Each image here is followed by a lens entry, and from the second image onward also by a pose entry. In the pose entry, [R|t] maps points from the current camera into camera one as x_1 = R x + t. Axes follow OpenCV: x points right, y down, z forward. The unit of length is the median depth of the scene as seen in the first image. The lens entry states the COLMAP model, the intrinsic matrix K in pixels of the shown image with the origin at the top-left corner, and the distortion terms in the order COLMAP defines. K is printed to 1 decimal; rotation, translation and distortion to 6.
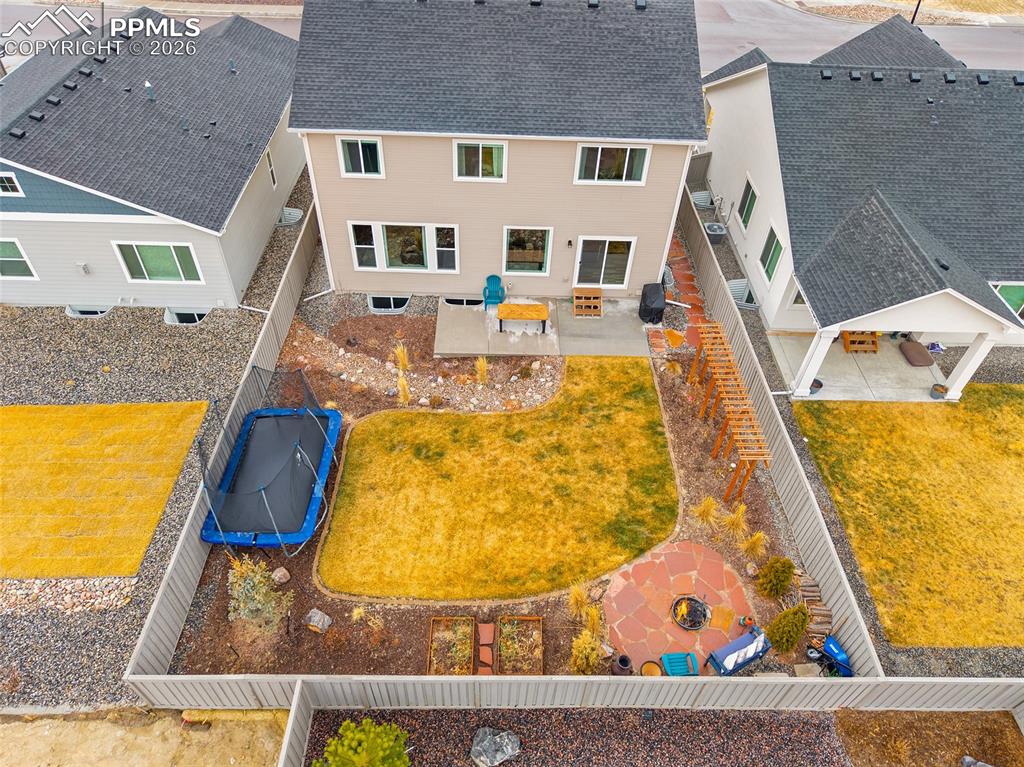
lens RADIAL K [[697.6, 0, 512.0], [0, 697.6, 383.5], [0, 0, 1]] dist [0.035908, -0.047237]
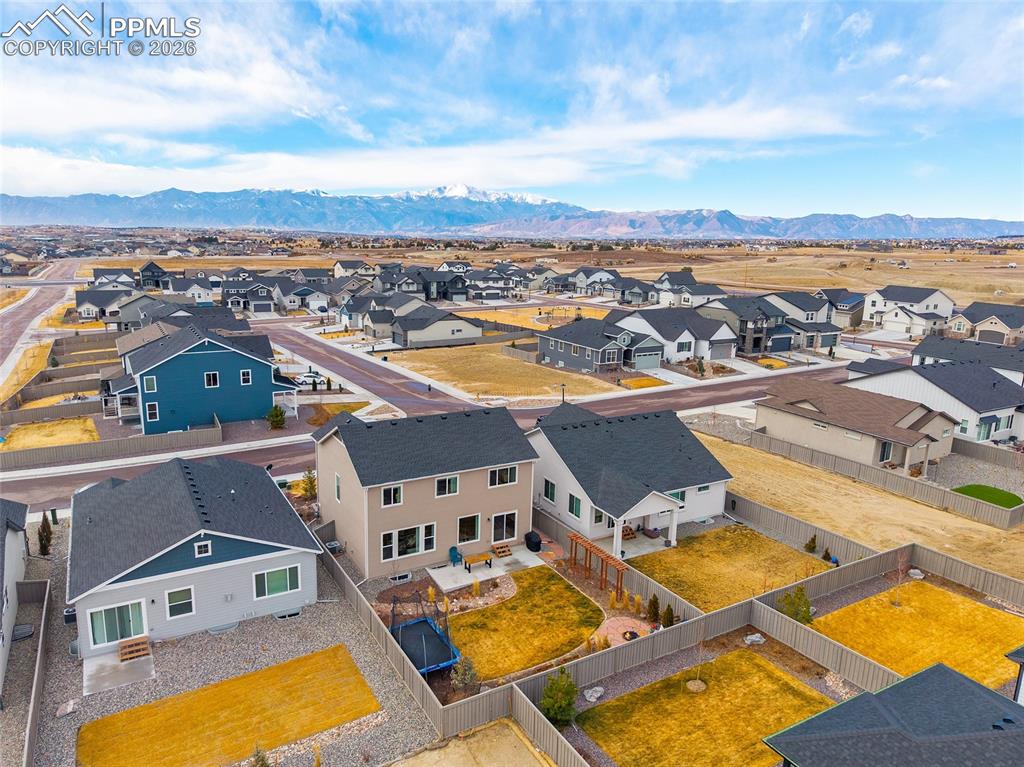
lens RADIAL K [[697.6, 0, 512.0], [0, 697.6, 383.5], [0, 0, 1]] dist [0.035908, -0.047237]
pose [[0.874677, -0.118492, 0.470000, -0.759229], [0.340675, 0.840042, -0.422219, 0.337126], [-0.344791, 0.529423, 0.775133, -0.761851]]
